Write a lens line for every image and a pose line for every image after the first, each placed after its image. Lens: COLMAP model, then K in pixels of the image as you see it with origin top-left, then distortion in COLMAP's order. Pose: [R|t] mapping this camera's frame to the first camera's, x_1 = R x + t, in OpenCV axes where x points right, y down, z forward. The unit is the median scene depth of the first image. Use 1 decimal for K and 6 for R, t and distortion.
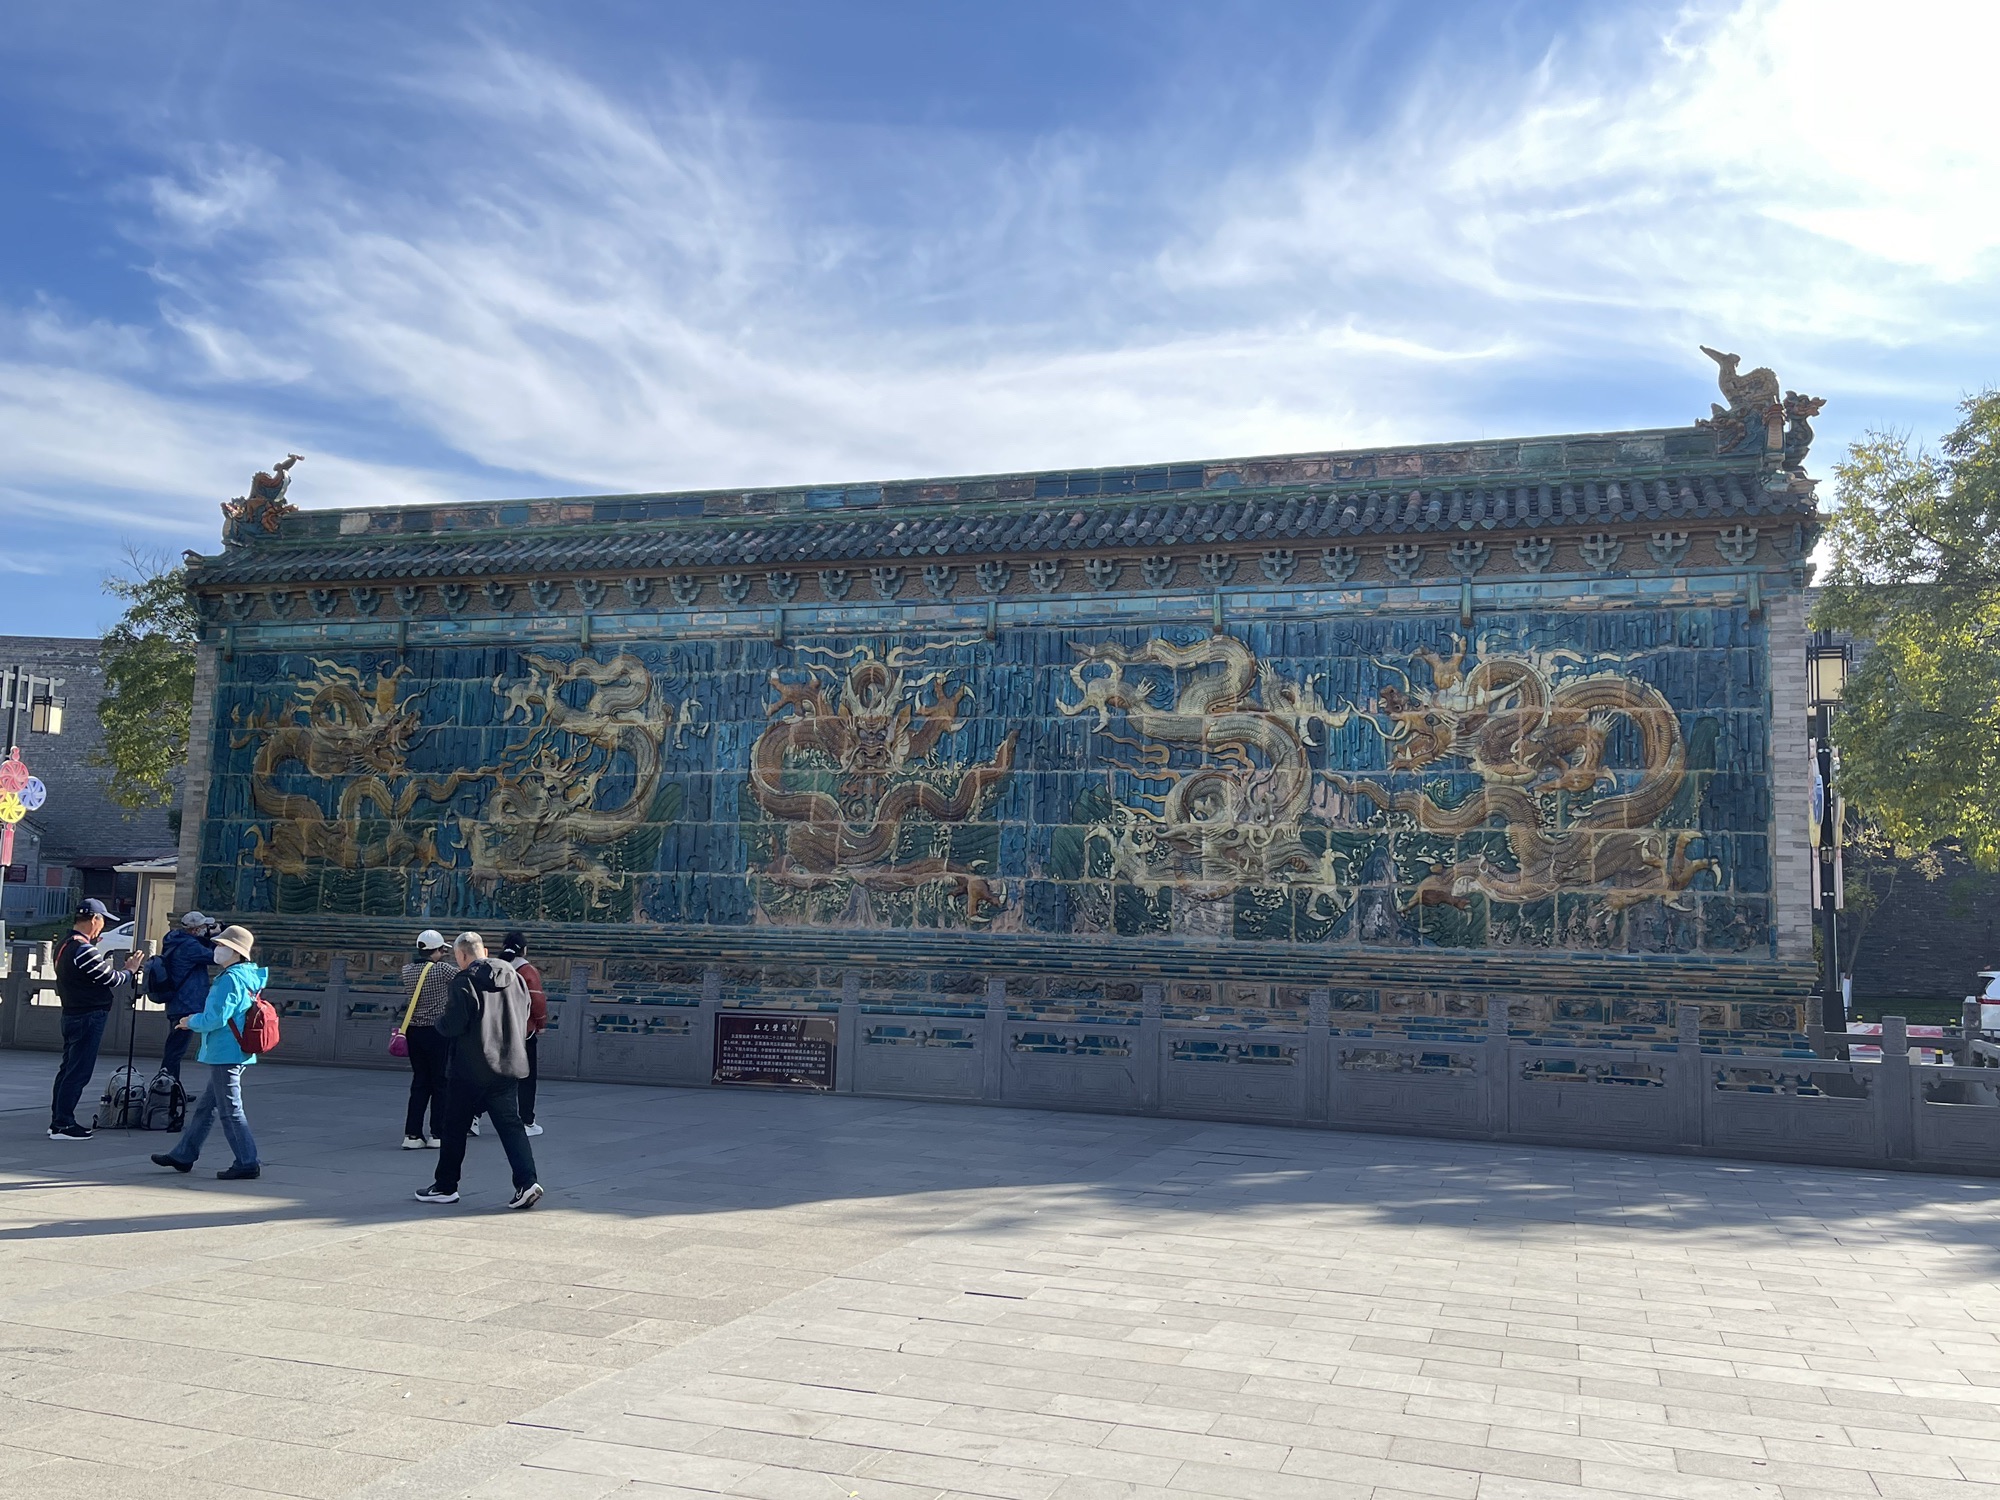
lens RADIAL K [[1702.5, 0, 1000.0], [0, 1702.5, 750.0], [0, 0, 1]] dist [0.139260, -0.445503]
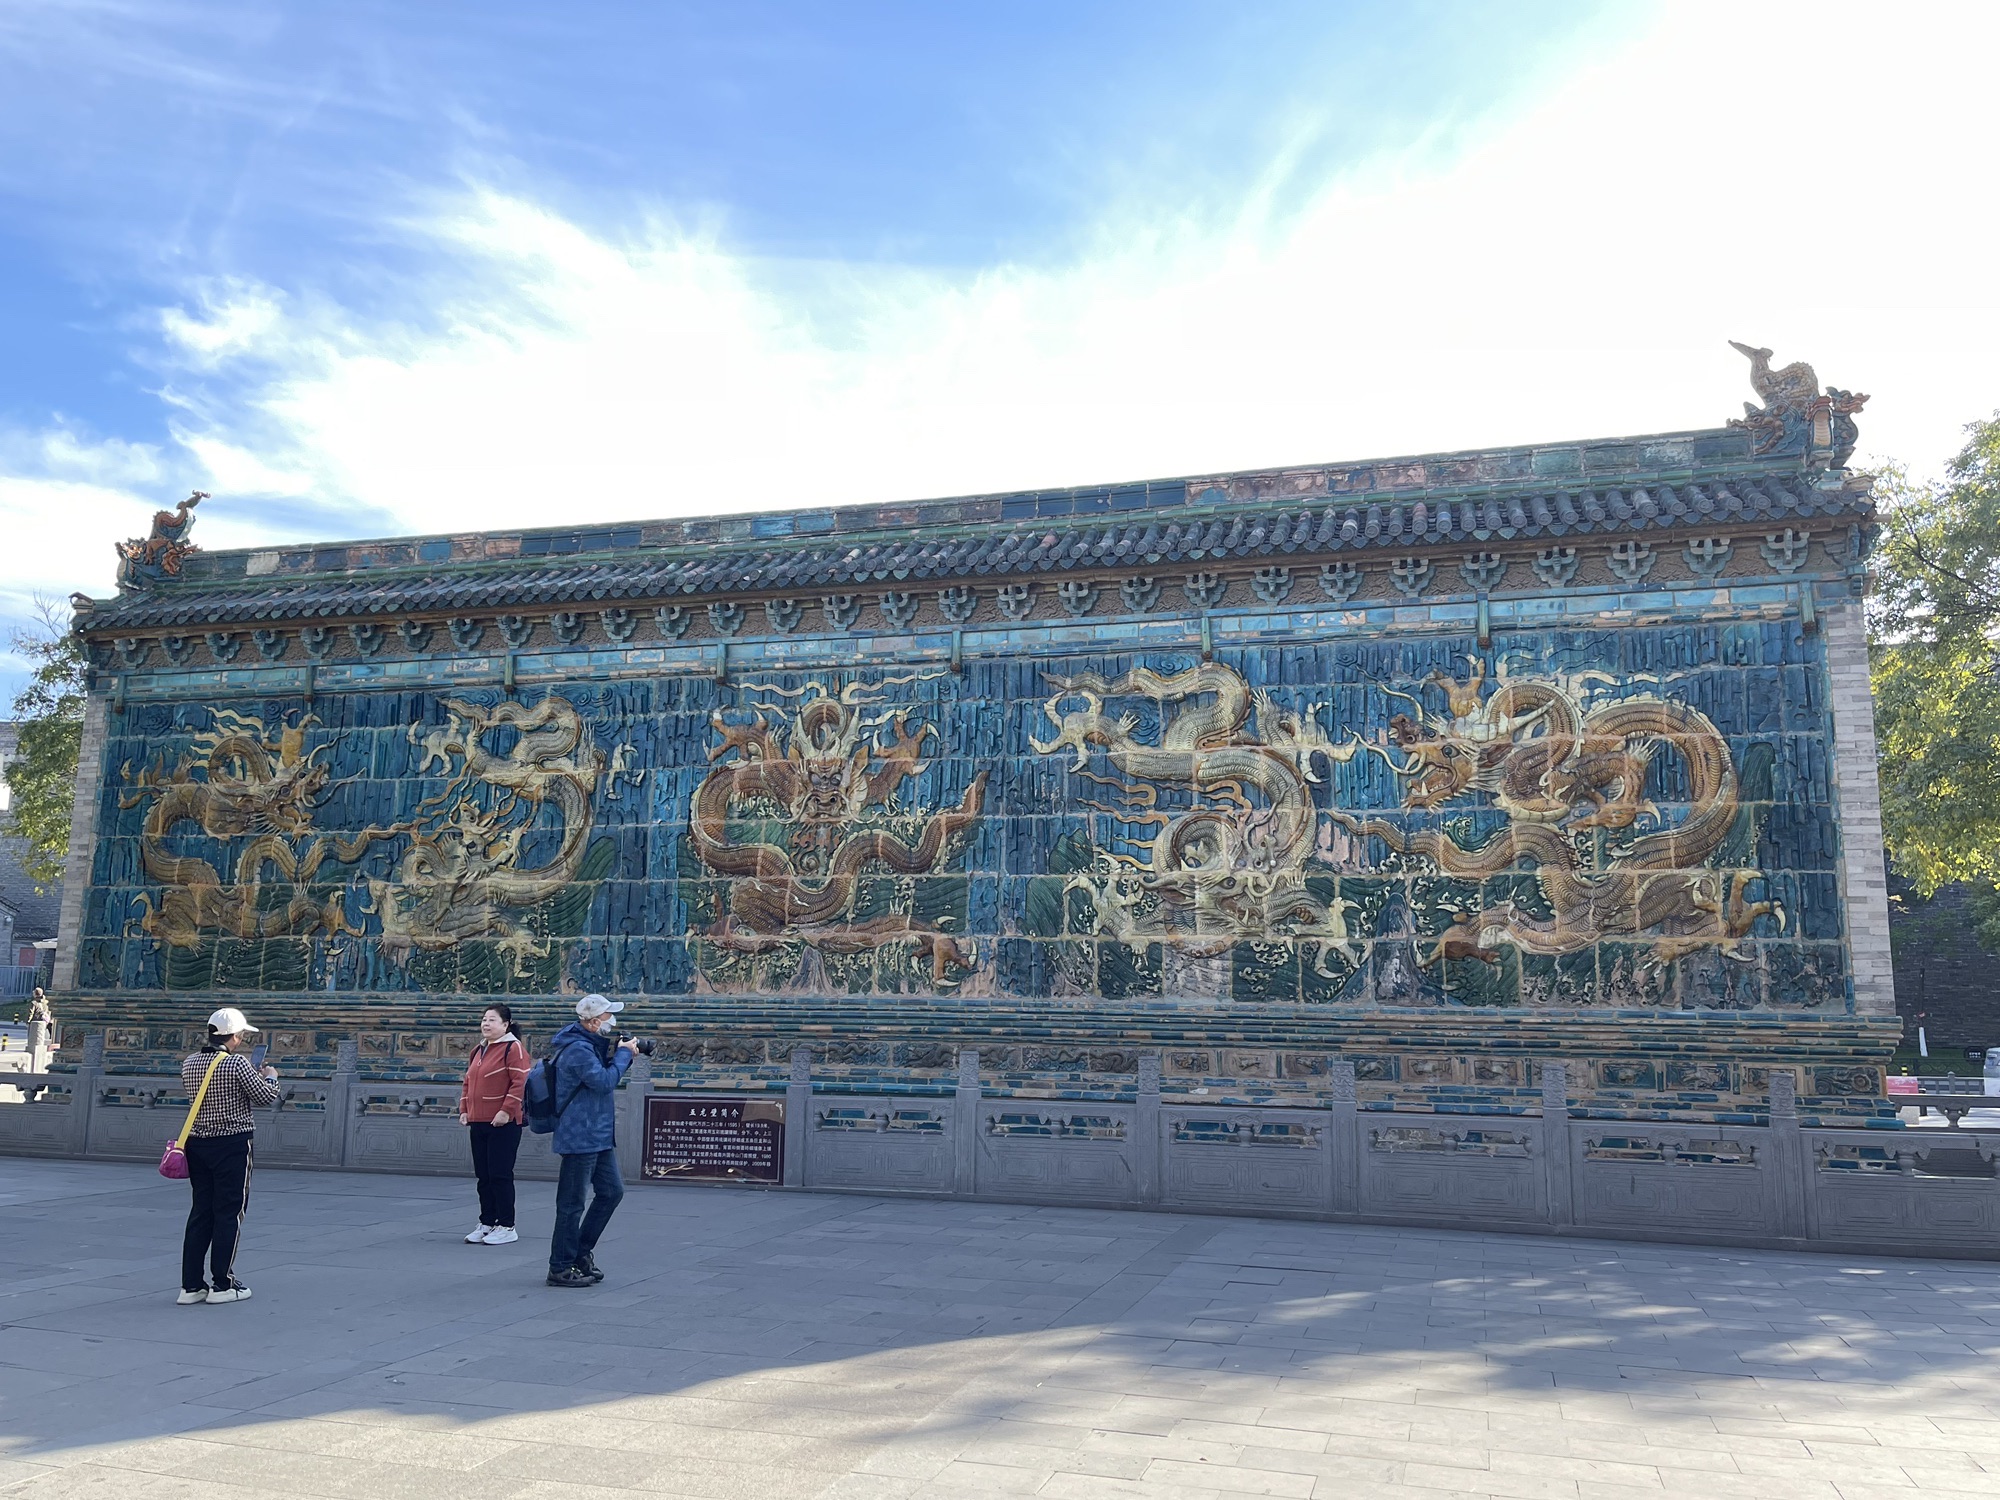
lens RADIAL K [[1569.3, 0, 1009.0], [0, 1569.3, 747.0], [0, 0, 1]] dist [0.087462, -0.168632]
pose [[0.999322, -0.011314, 0.035042, -0.006809], [0.013010, 0.998736, -0.048559, 0.015928], [-0.034448, 0.048982, 0.998205, 0.167388]]
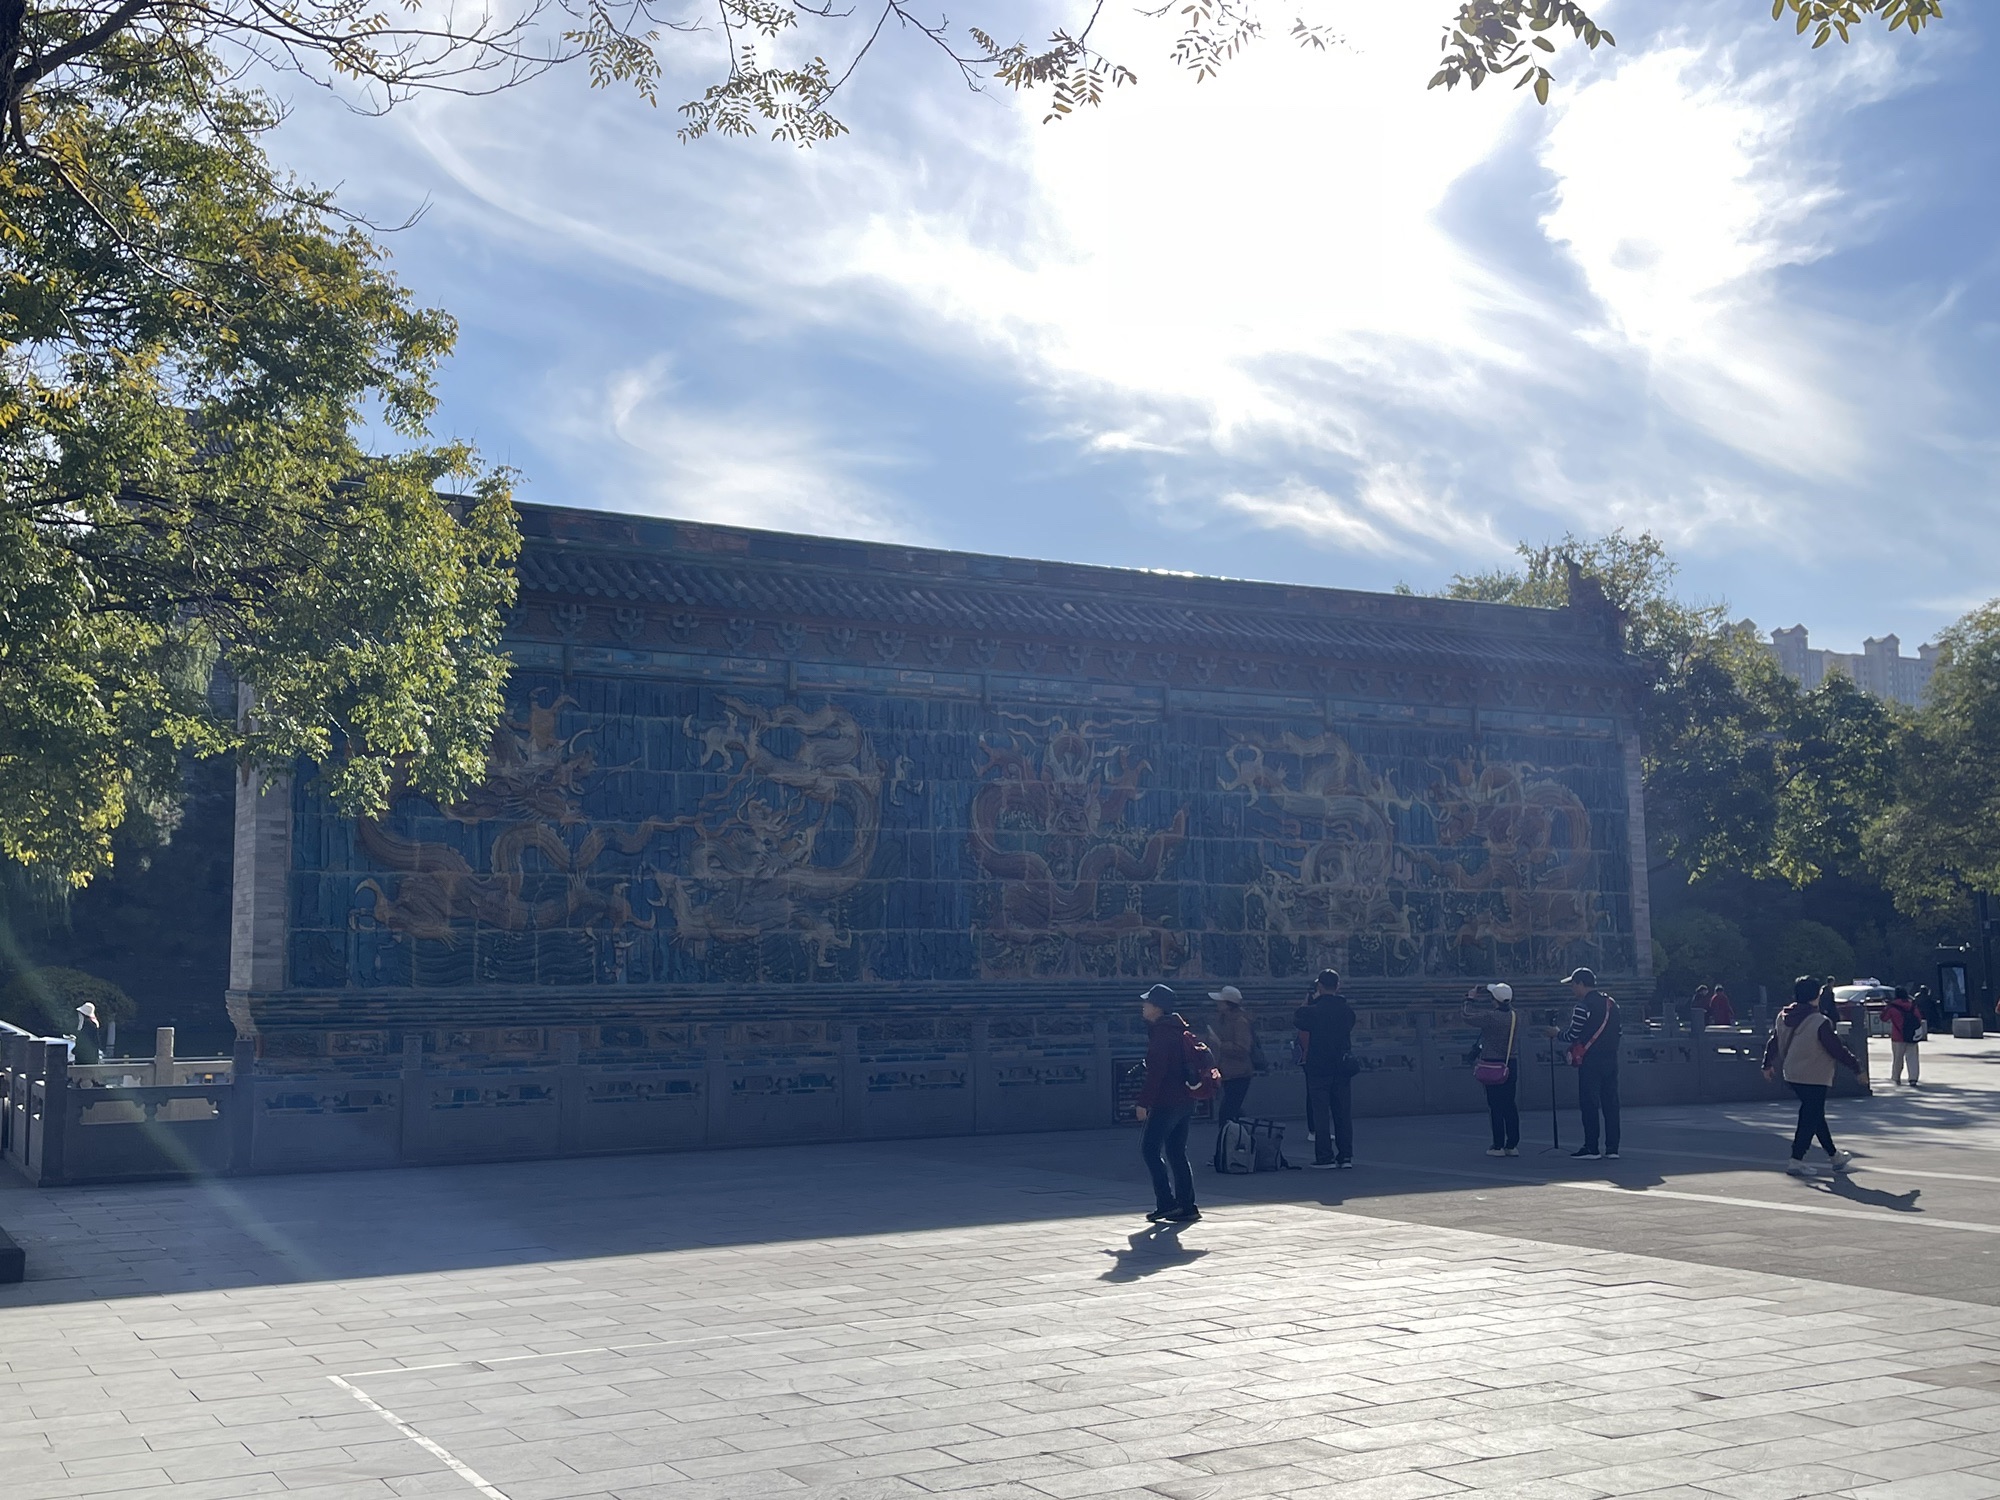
lens RADIAL K [[2124.7, 0, 1000.0], [0, 2124.7, 750.0], [0, 0, 1]] dist [0.172052, -0.935643]
pose [[0.671645, 0.045198, 0.739493, -1.131129], [-0.048323, 0.998685, -0.017150, -0.015563], [-0.739295, -0.024216, 0.672946, 0.127991]]
